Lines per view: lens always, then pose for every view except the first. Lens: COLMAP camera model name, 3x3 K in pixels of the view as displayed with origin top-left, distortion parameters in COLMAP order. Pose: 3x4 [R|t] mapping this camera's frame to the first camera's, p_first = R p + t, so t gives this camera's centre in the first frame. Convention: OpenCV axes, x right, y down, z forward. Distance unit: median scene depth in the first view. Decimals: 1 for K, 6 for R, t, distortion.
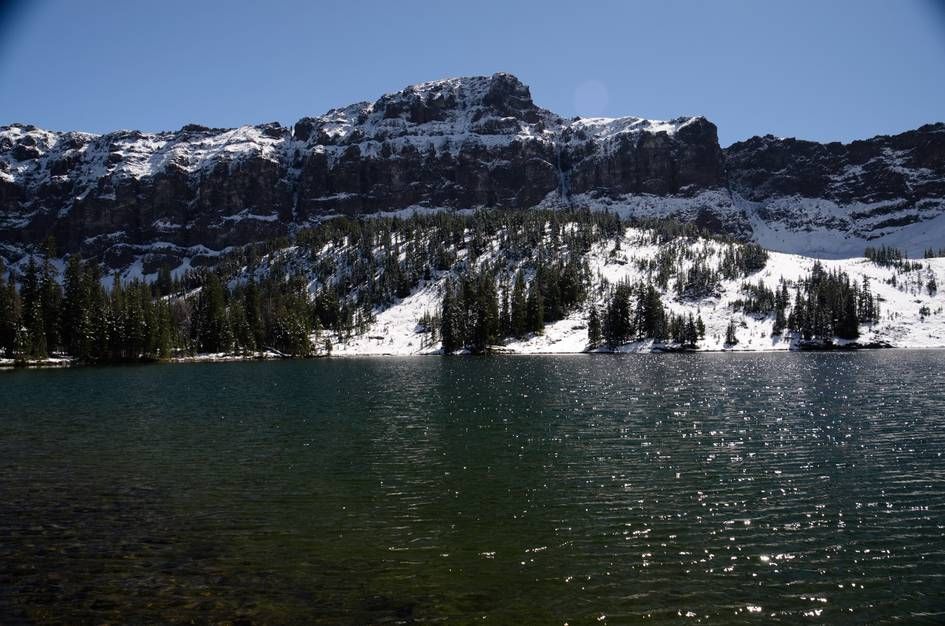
lens RADIAL K [[769.9, 0, 472.5], [0, 769.9, 313.0], [0, 0, 1]] dist [-0.172518, 0.149464]
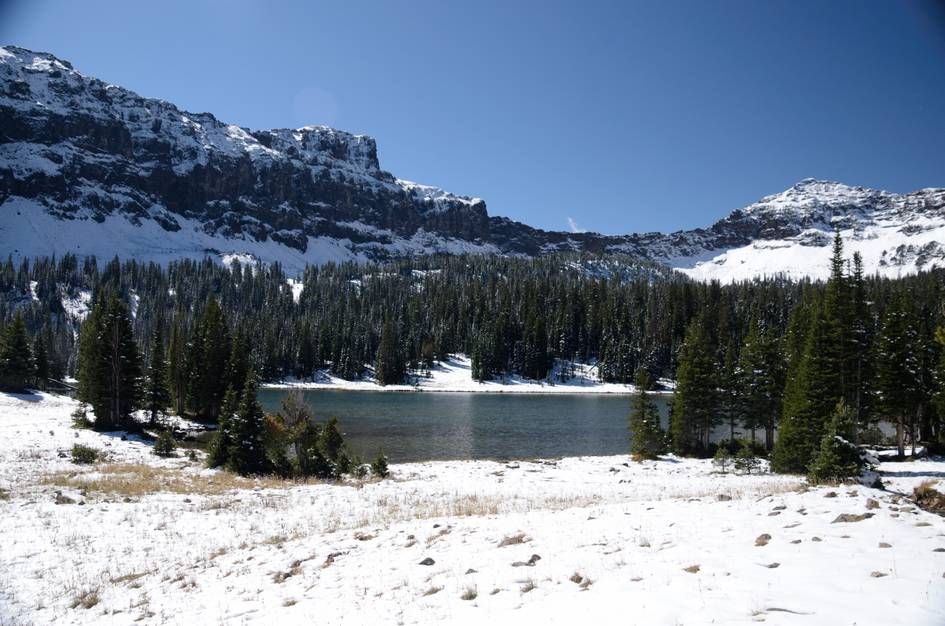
lens RADIAL K [[769.9, 0, 472.5], [0, 769.9, 313.0], [0, 0, 1]] dist [-0.172518, 0.149464]
pose [[0.568453, 0.083310, 0.818487, -1.070283], [-0.046666, 0.996523, -0.069021, 0.113766], [-0.821391, 0.001040, 0.570365, 0.016515]]
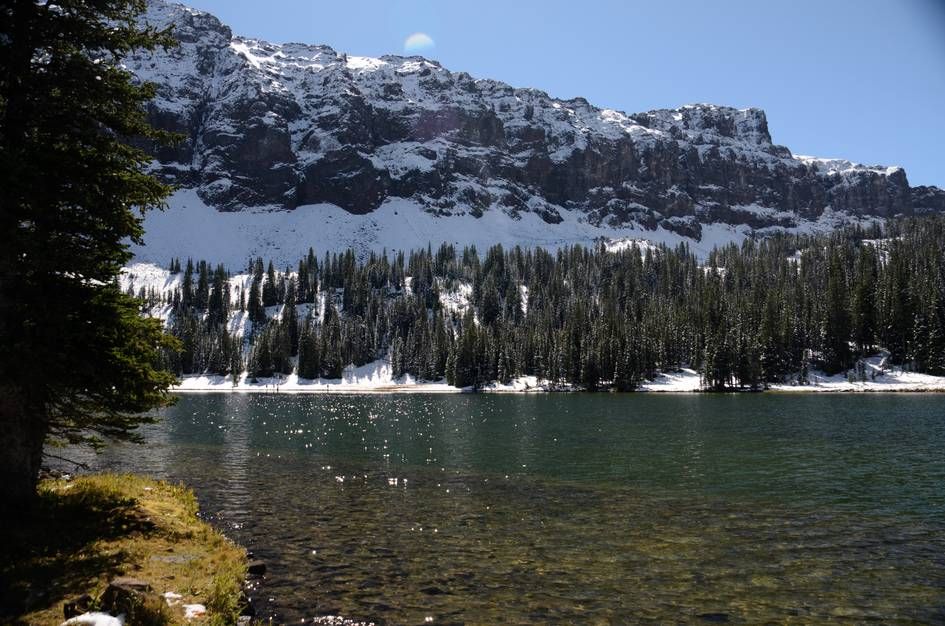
lens RADIAL K [[769.9, 0, 472.5], [0, 769.9, 313.0], [0, 0, 1]] dist [-0.172518, 0.149464]
pose [[0.883367, 0.055665, 0.465365, -0.997183], [-0.028598, 0.997474, -0.065028, 0.122169], [-0.467809, 0.044135, 0.882727, 0.151912]]
